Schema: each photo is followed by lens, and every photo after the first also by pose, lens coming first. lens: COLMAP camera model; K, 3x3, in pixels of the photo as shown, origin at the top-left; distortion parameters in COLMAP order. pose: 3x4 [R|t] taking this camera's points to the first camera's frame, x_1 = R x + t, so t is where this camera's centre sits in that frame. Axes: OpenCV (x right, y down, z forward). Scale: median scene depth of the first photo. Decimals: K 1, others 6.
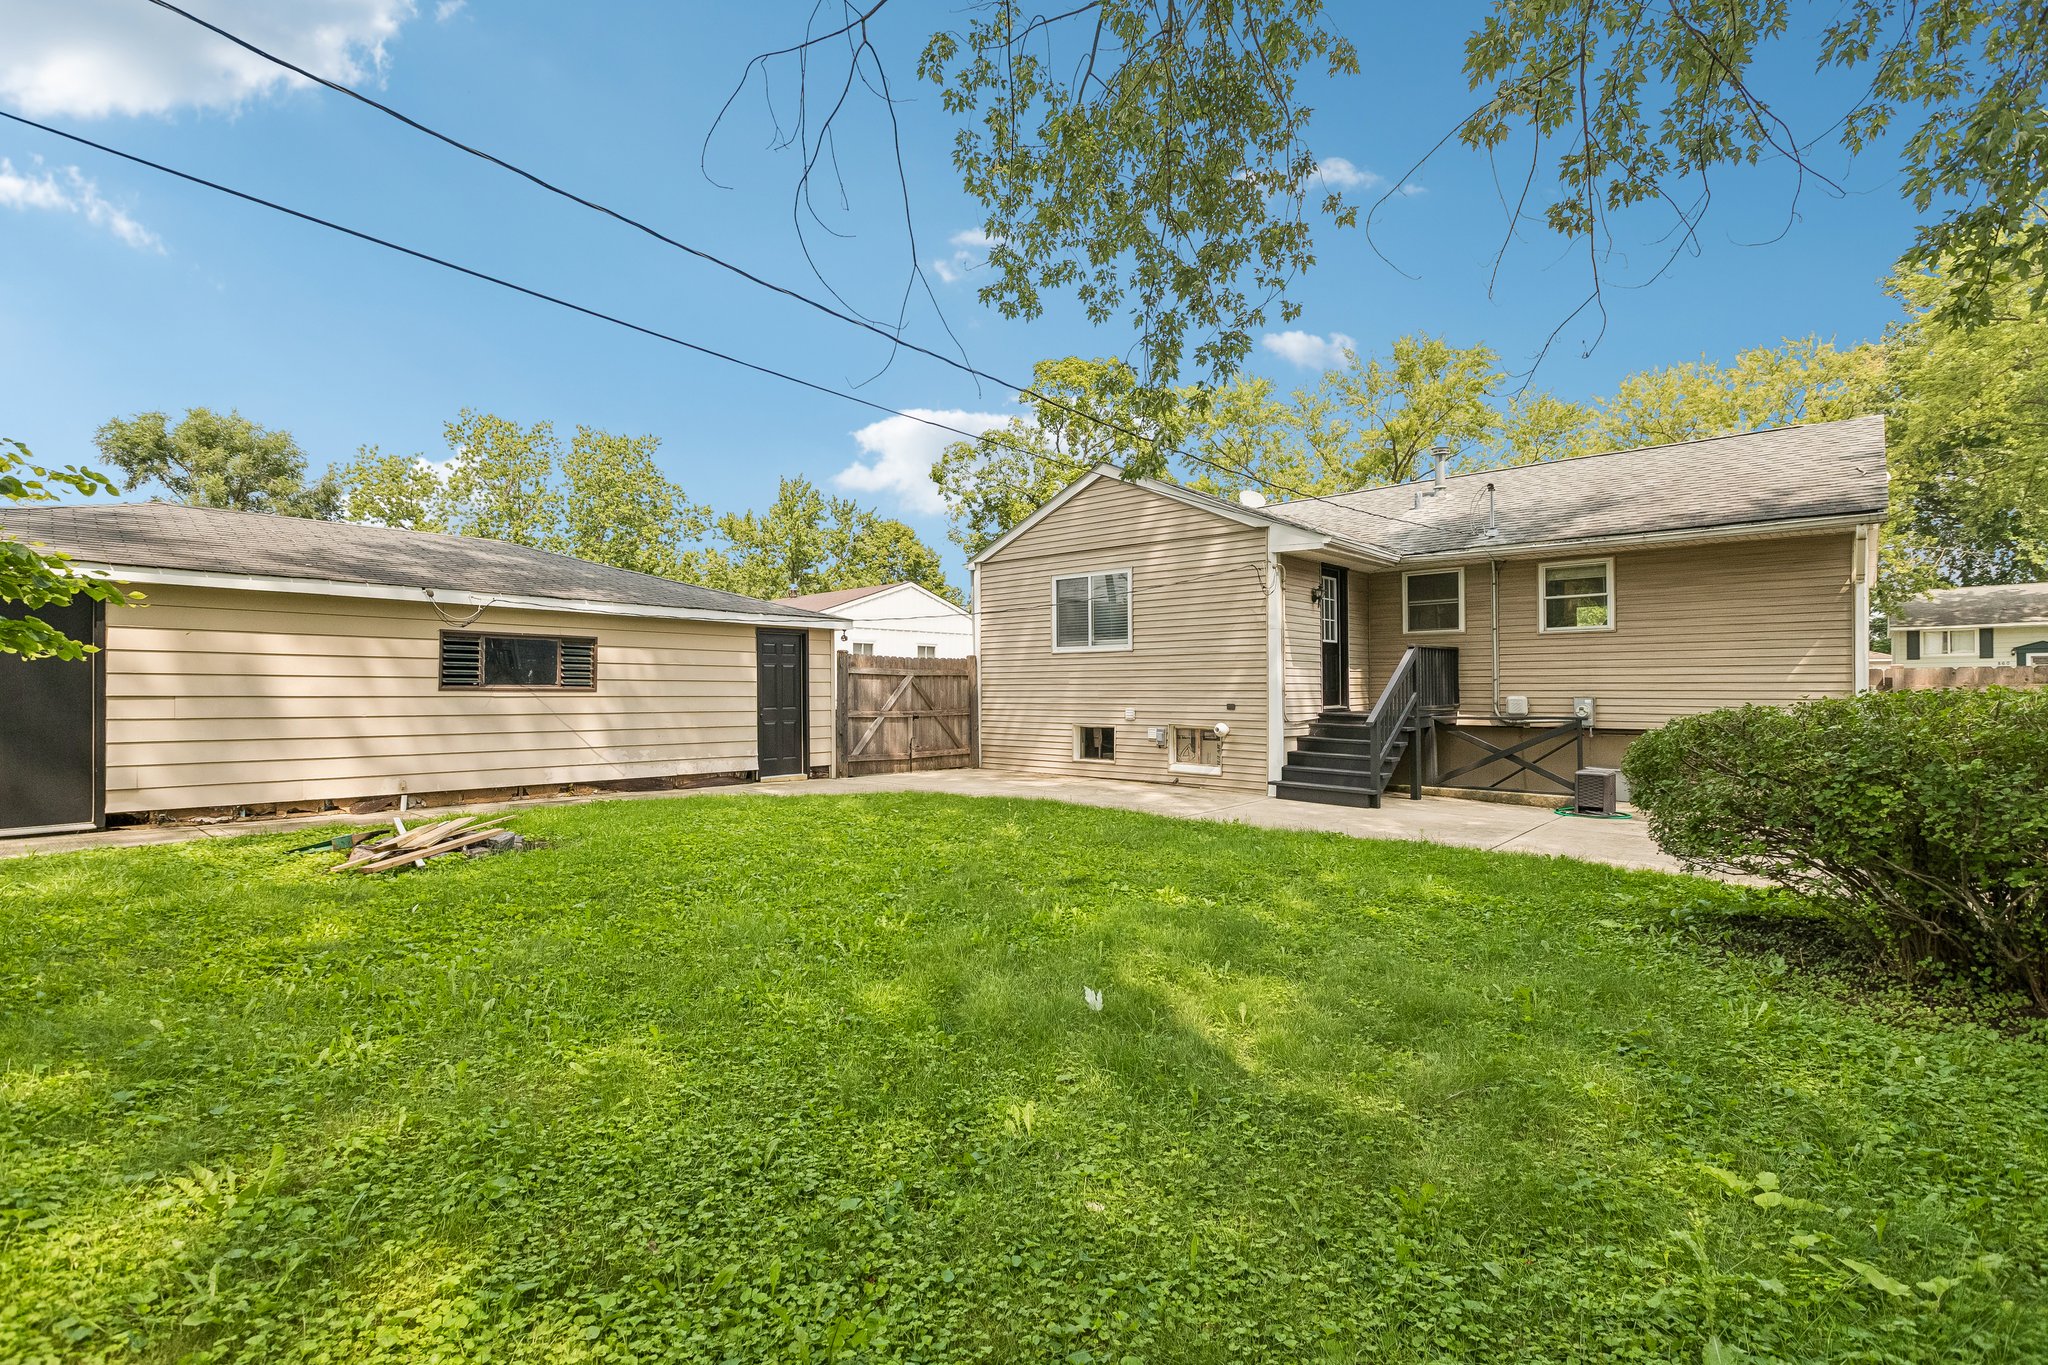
lens RADIAL K [[935.6, 0, 1022.0], [0, 935.6, 673.5], [0, 0, 1]] dist [0.006992, 0.001437]
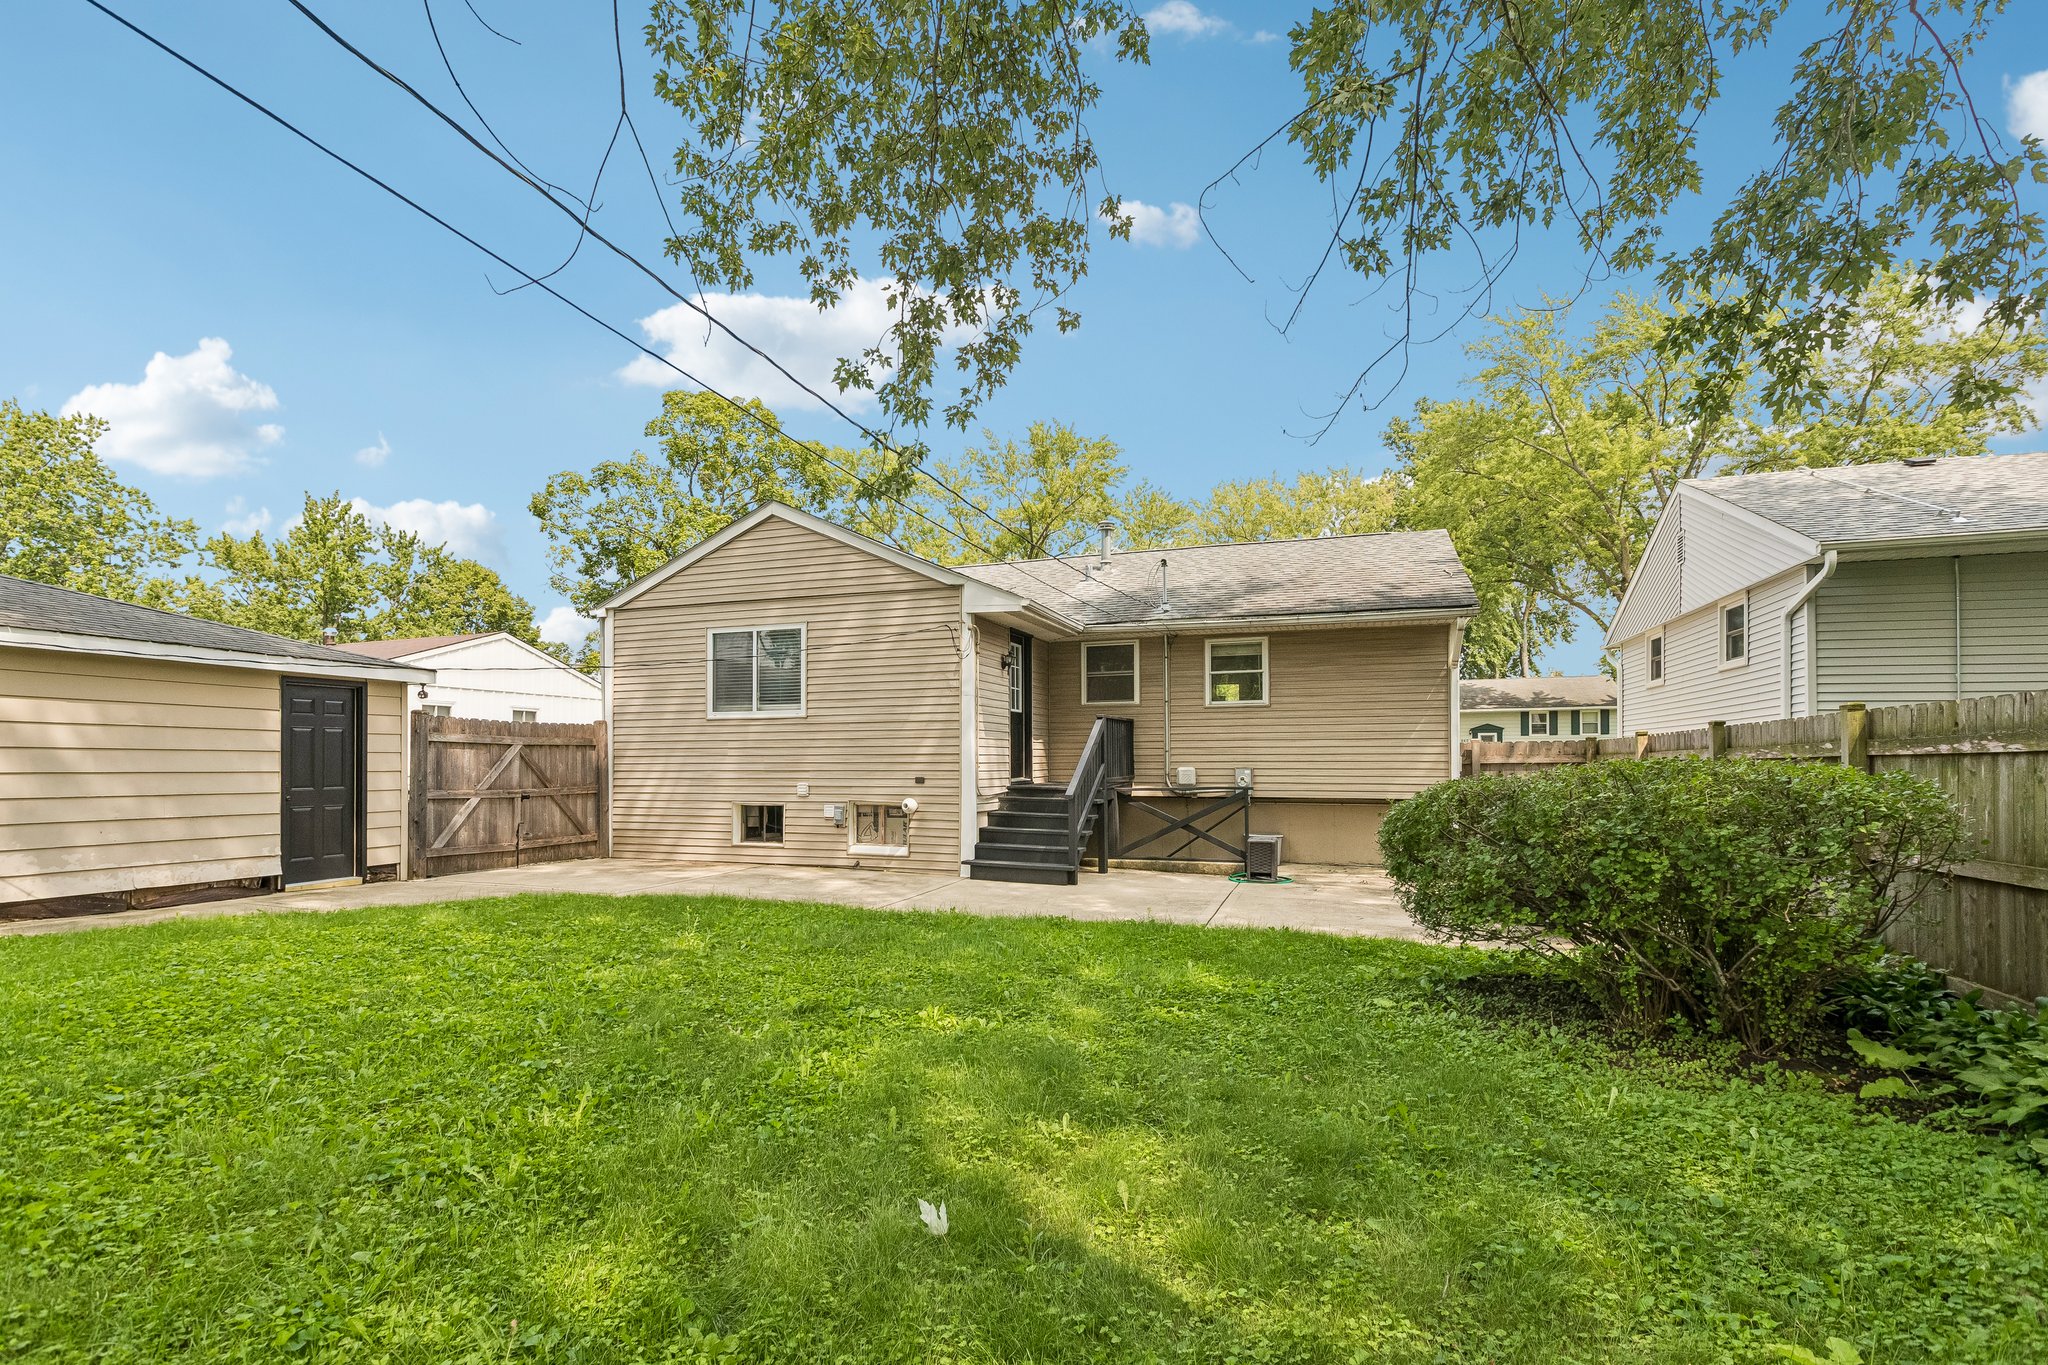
lens RADIAL K [[935.6, 0, 1005.5], [0, 935.6, 725.7], [0, 0, 1]] dist [0.006992, 0.001437]
pose [[0.922902, 0.012955, 0.384816, -0.056464], [-0.004331, 0.999720, -0.023269, 0.004093], [-0.385010, 0.019808, 0.922700, 0.141645]]
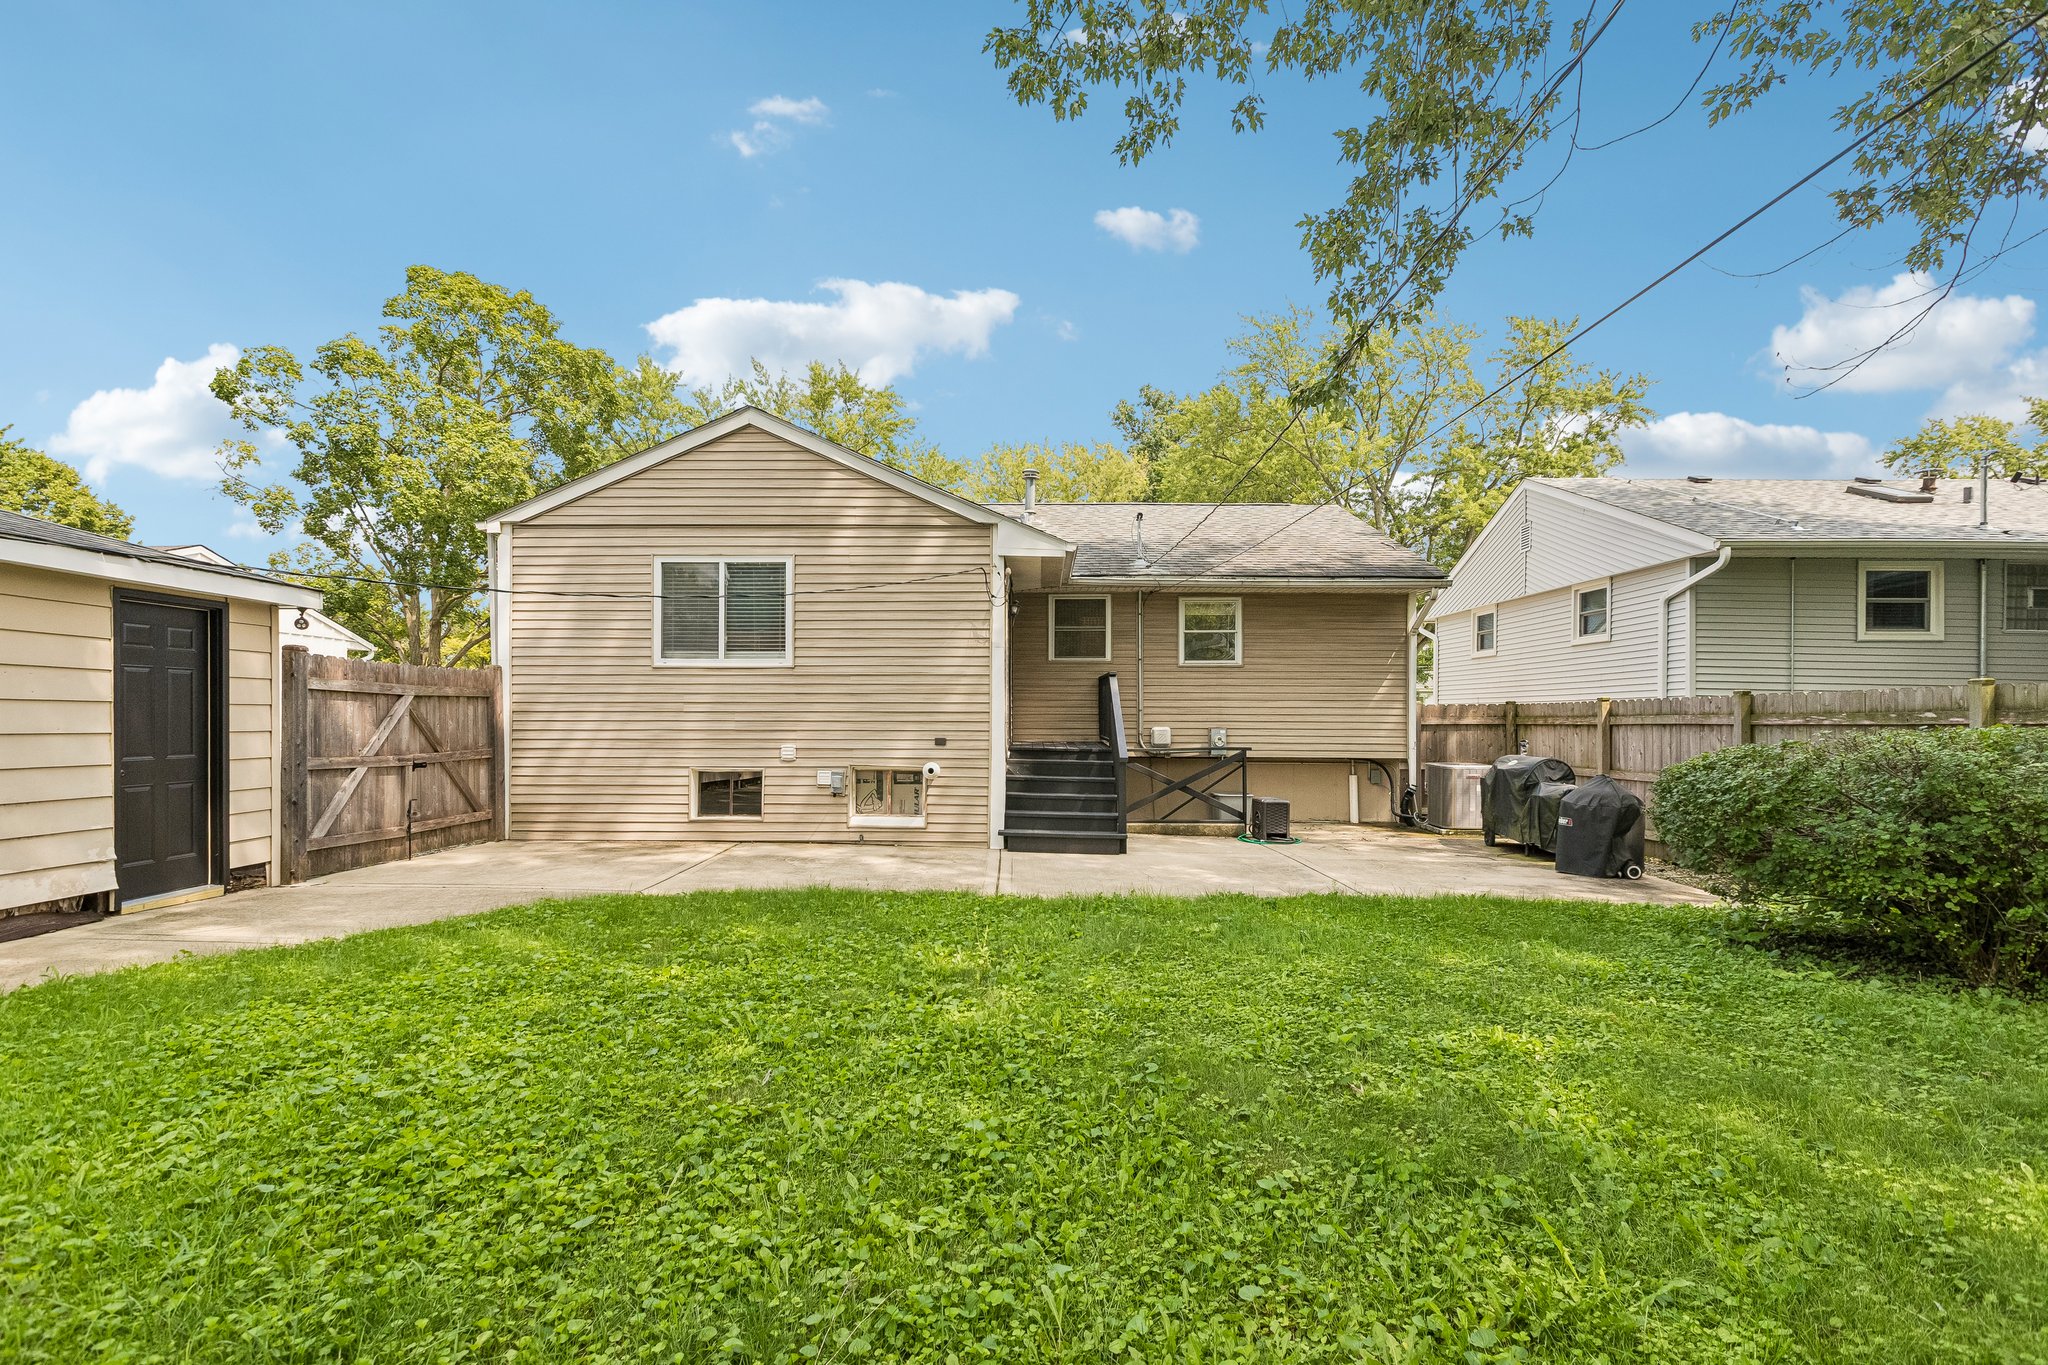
lens RADIAL K [[935.6, 0, 1012.5], [0, 935.6, 689.0], [0, 0, 1]] dist [0.006992, 0.001437]
pose [[0.755027, 0.023344, 0.655278, -0.285537], [-0.014610, 0.999717, -0.018780, 0.005271], [-0.655531, 0.004606, 0.755154, 0.389743]]
